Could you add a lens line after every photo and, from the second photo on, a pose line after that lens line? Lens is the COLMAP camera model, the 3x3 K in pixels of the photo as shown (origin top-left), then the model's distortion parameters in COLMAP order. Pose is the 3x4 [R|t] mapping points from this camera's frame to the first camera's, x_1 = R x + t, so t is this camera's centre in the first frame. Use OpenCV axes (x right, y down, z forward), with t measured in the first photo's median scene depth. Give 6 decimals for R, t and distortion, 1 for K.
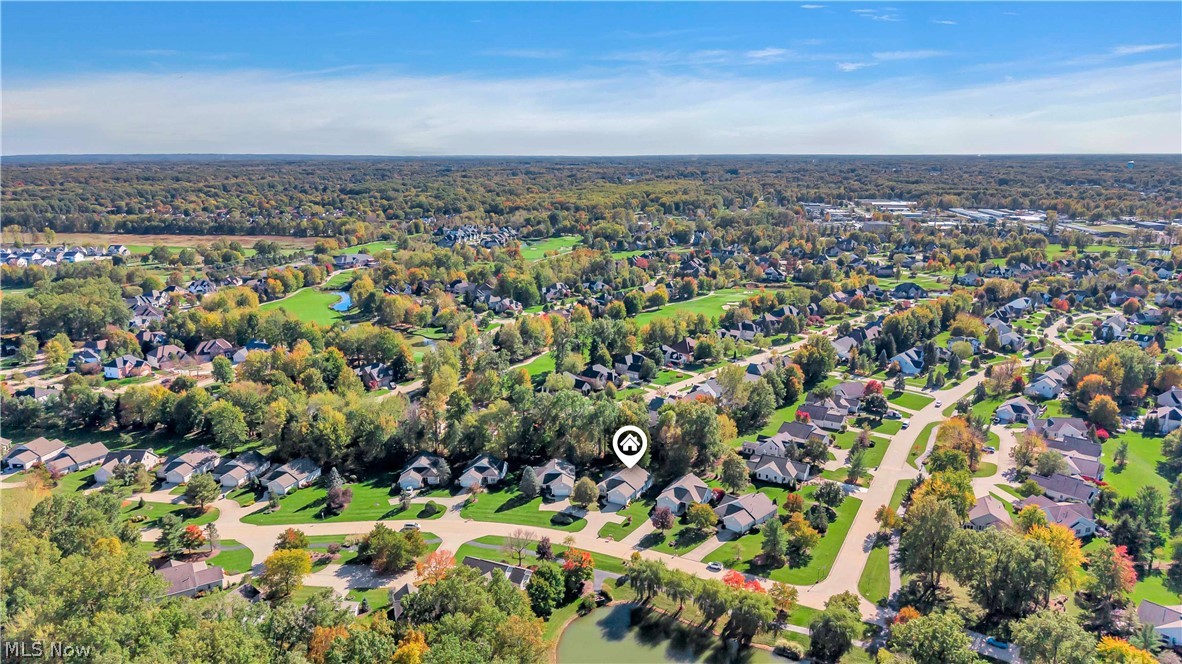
lens RADIAL K [[870.6, 0, 589.8], [0, 870.6, 331.9], [0, 0, 1]] dist [-0.046785, -0.002275]
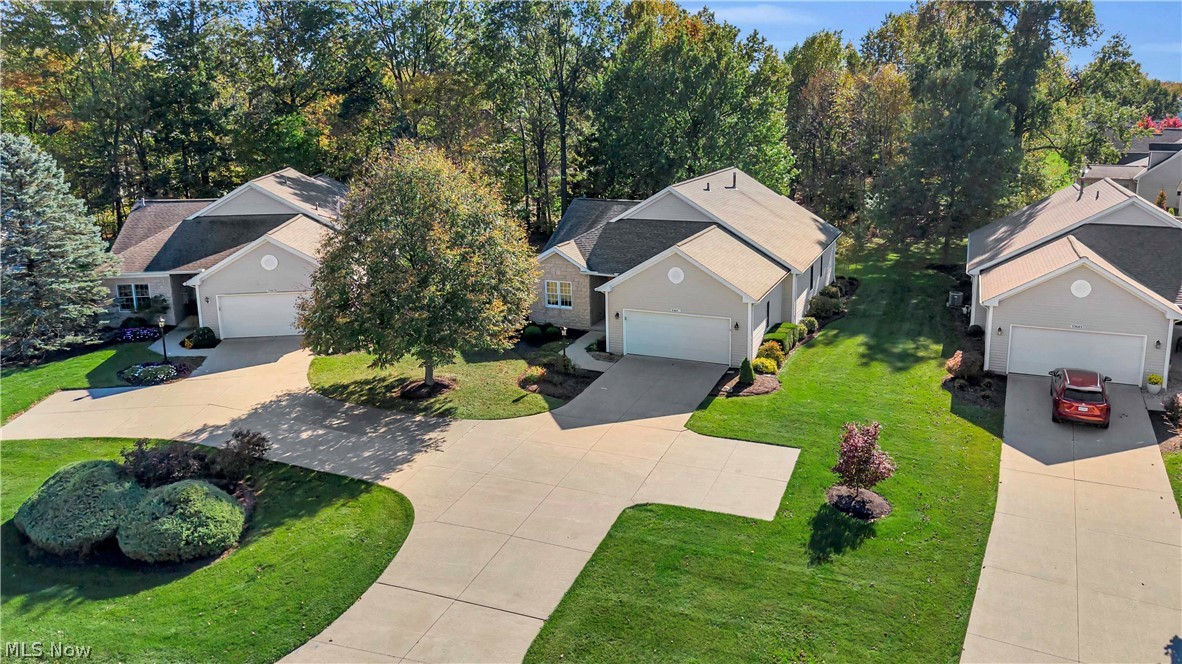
lens RADIAL K [[870.6, 0, 592.9], [0, 870.6, 331.8], [0, 0, 1]] dist [-0.046785, -0.002275]
pose [[0.996372, -0.051212, 0.067974, 0.010109], [0.049249, 0.998328, 0.030252, 0.188312], [-0.069410, -0.026795, 0.997228, 0.868113]]
